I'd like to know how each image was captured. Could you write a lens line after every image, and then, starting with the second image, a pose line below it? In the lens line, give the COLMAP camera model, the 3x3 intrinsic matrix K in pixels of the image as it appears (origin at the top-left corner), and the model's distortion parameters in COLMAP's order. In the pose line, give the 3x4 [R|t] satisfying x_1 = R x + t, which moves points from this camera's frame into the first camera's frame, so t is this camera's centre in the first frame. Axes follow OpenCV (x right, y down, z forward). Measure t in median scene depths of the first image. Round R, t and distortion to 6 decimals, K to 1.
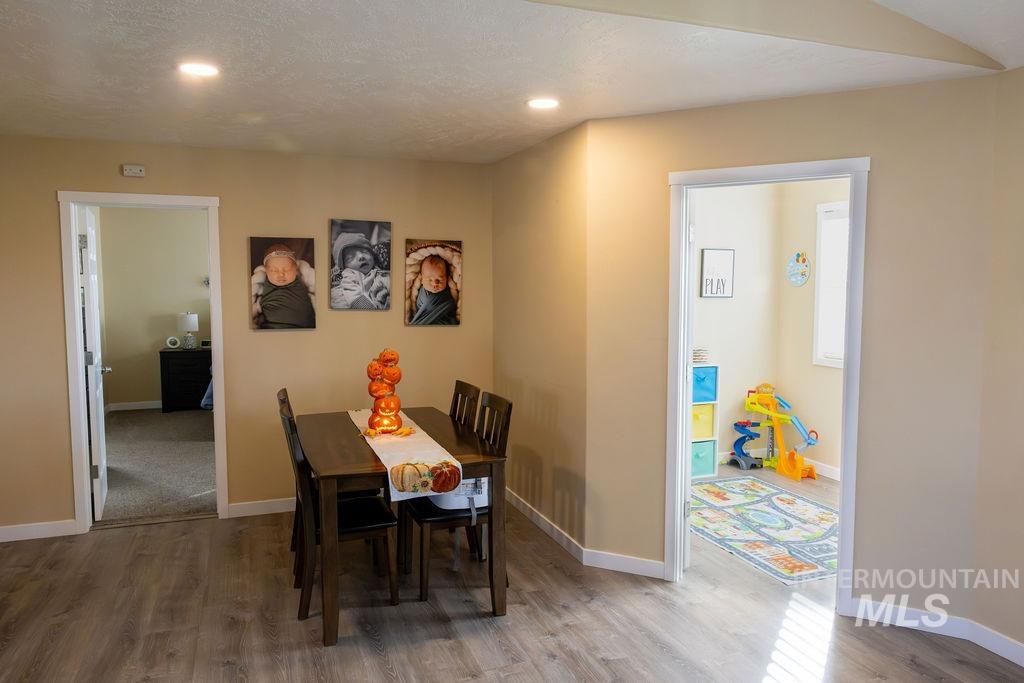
lens RADIAL K [[698.1, 0, 512.0], [0, 698.1, 341.5], [0, 0, 1]] dist [-0.005352, -0.000791]
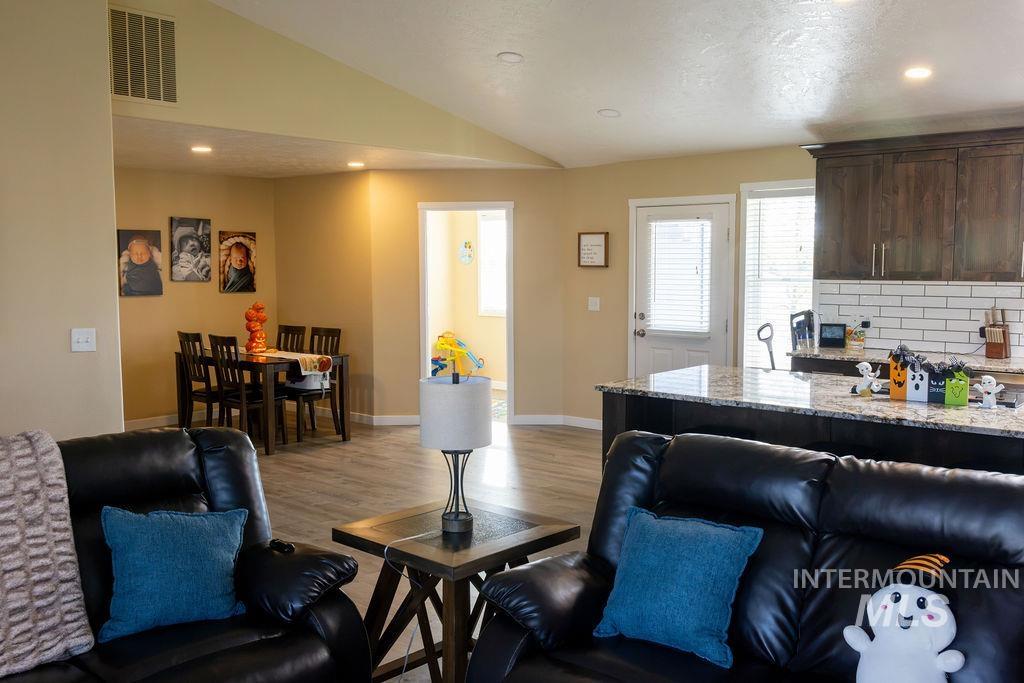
lens RADIAL K [[907.7, 0, 512.0], [0, 907.7, 341.5], [0, 0, 1]] dist [-0.010953, -0.004540]
pose [[0.878727, -0.044405, 0.475255, -0.524914], [0.044654, 0.998944, 0.010773, 0.084357], [-0.475232, 0.011756, 0.879782, -0.908808]]
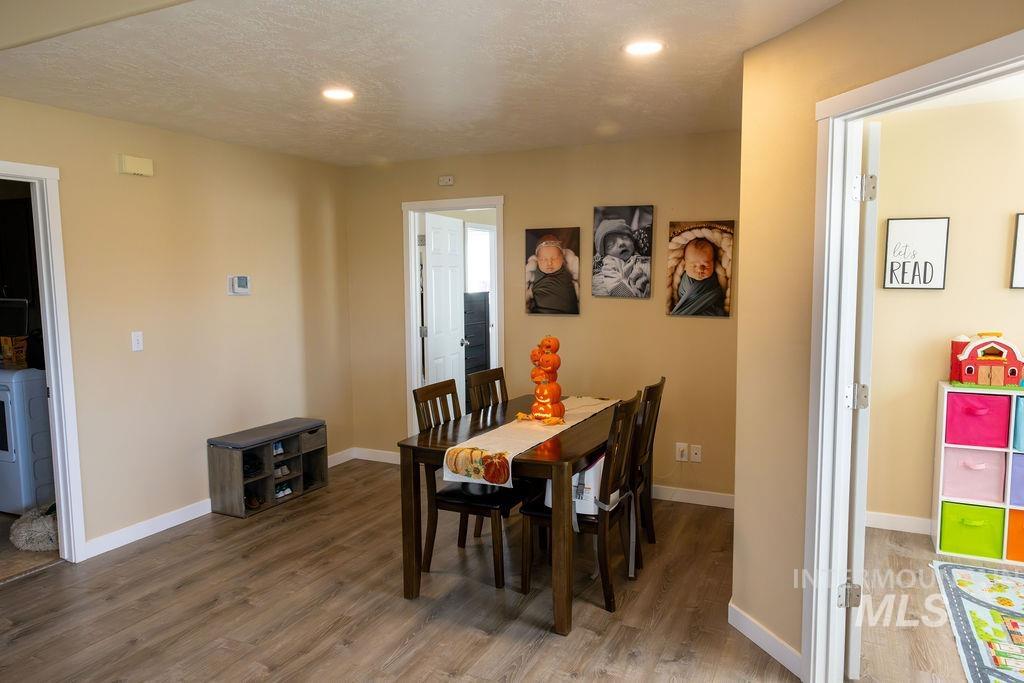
lens RADIAL K [[677.7, 0, 512.0], [0, 677.7, 341.5], [0, 0, 1]] dist [-0.003956, 0.002954]
pose [[0.695582, 0.062759, -0.715701, 0.366394], [-0.052484, 0.997954, 0.036501, -0.010287], [0.716528, 0.012174, 0.697453, 0.226887]]
